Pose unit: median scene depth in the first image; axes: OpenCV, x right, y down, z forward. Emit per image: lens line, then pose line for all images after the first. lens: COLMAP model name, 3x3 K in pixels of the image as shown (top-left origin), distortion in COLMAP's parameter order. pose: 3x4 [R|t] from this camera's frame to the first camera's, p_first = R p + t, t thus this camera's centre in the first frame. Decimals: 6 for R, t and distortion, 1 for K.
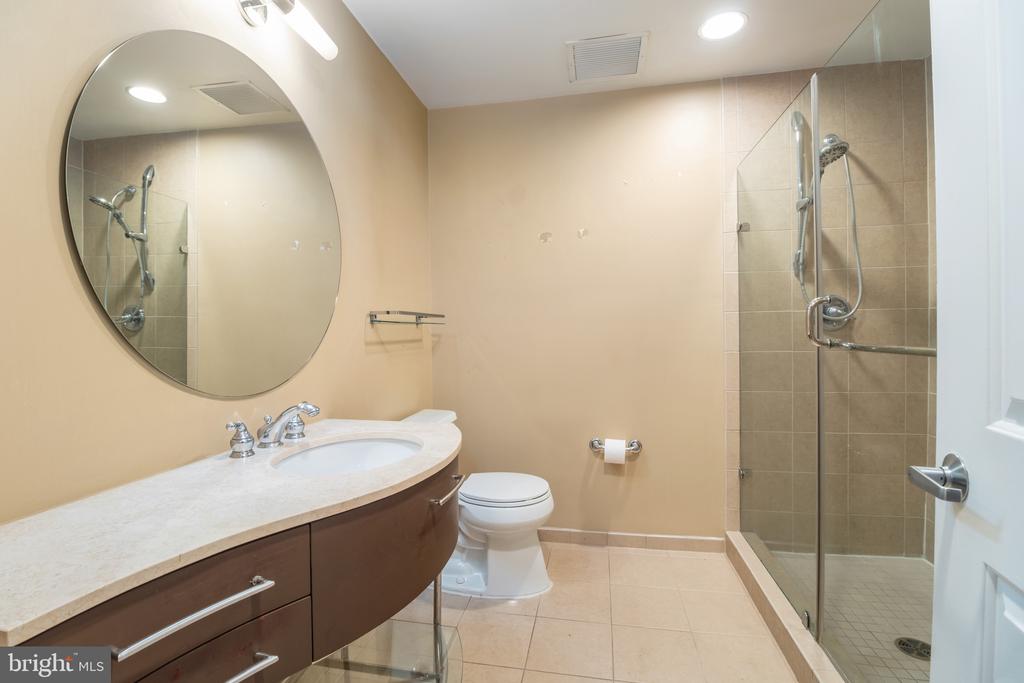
lens RADIAL K [[472.9, 0, 501.0], [0, 472.9, 325.6], [0, 0, 1]] dist [-0.002527, -0.000255]
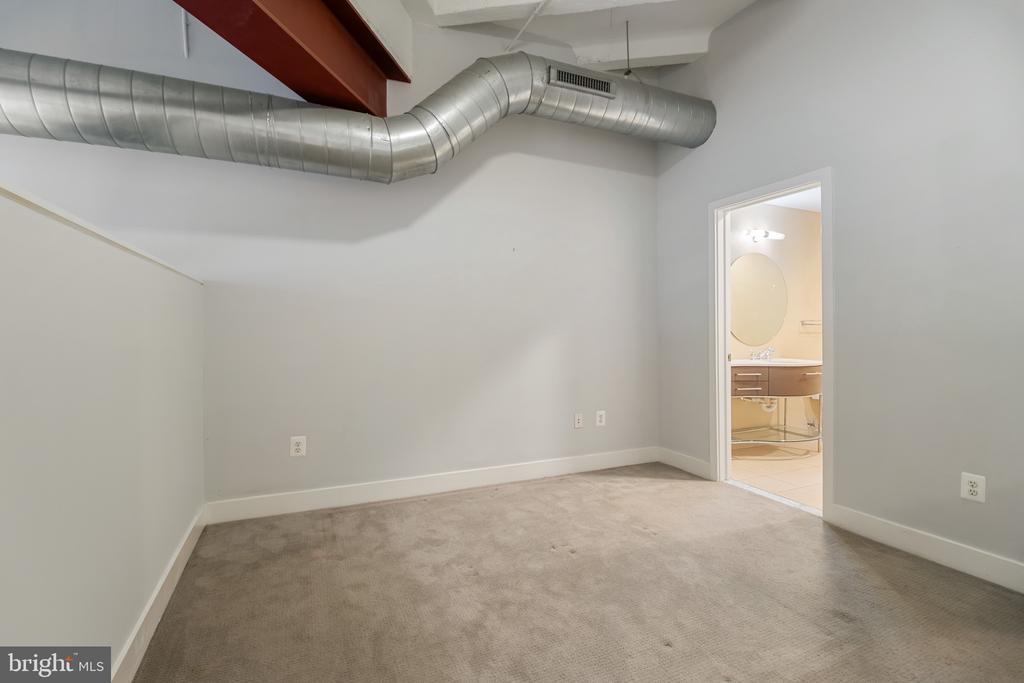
lens RADIAL K [[465.0, 0, 510.7], [0, 465.0, 333.9], [0, 0, 1]] dist [0.019252, -0.021058]
pose [[0.575915, 0.004049, -0.817500, 0.671592], [0.002997, 0.999971, 0.007064, 0.015713], [0.817504, -0.006518, 0.575886, -1.323731]]
